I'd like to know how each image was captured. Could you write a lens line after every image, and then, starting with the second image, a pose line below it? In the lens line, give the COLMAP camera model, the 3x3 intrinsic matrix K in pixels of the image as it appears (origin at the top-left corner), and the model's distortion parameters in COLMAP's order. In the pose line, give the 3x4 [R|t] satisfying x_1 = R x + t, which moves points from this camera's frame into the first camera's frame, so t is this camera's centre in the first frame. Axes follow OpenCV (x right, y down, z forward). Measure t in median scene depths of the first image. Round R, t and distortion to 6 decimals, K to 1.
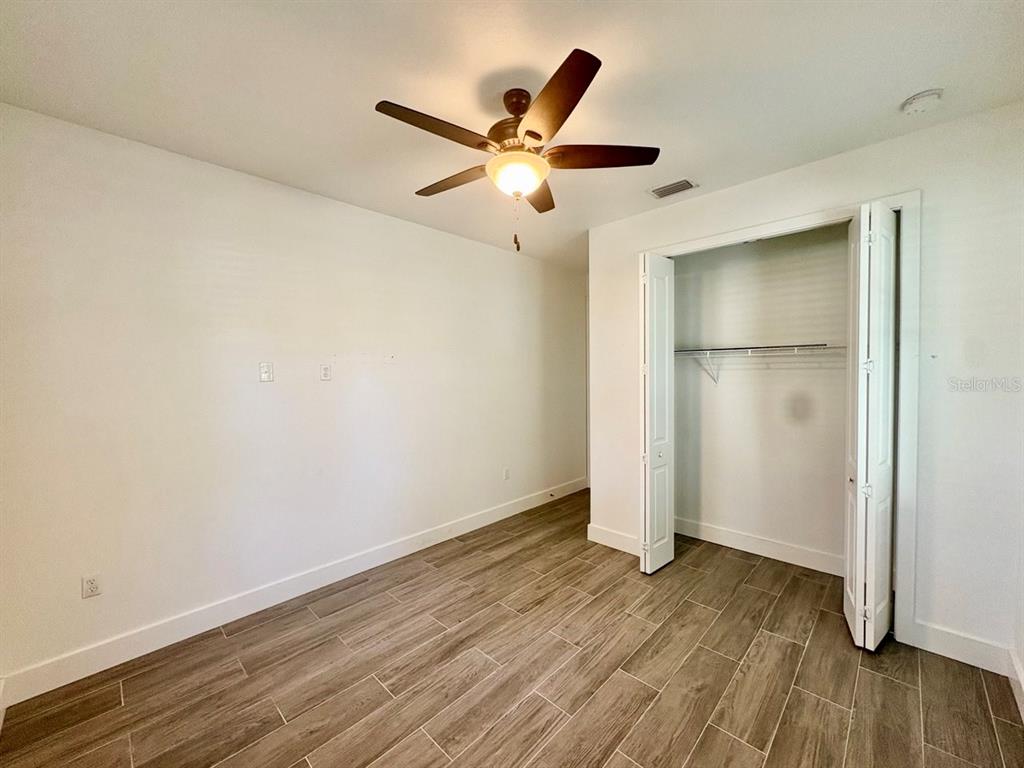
lens RADIAL K [[407.4, 0, 512.9], [0, 407.4, 384.2], [0, 0, 1]] dist [-0.000466, -0.000505]
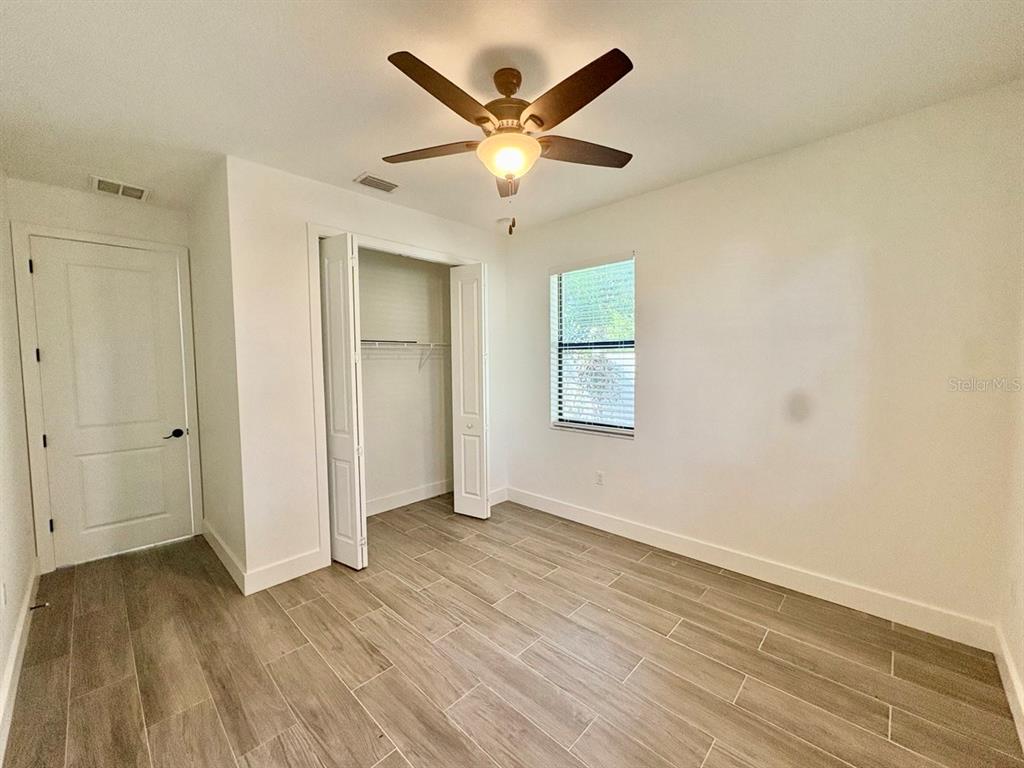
lens RADIAL K [[407.4, 0, 512.9], [0, 407.4, 384.2], [0, 0, 1]] dist [-0.000466, -0.000505]
pose [[-0.004854, -0.049090, 0.998783, -0.733627], [0.042932, 0.997863, 0.049254, -0.005937], [-0.999066, 0.043119, -0.002736, 0.741042]]
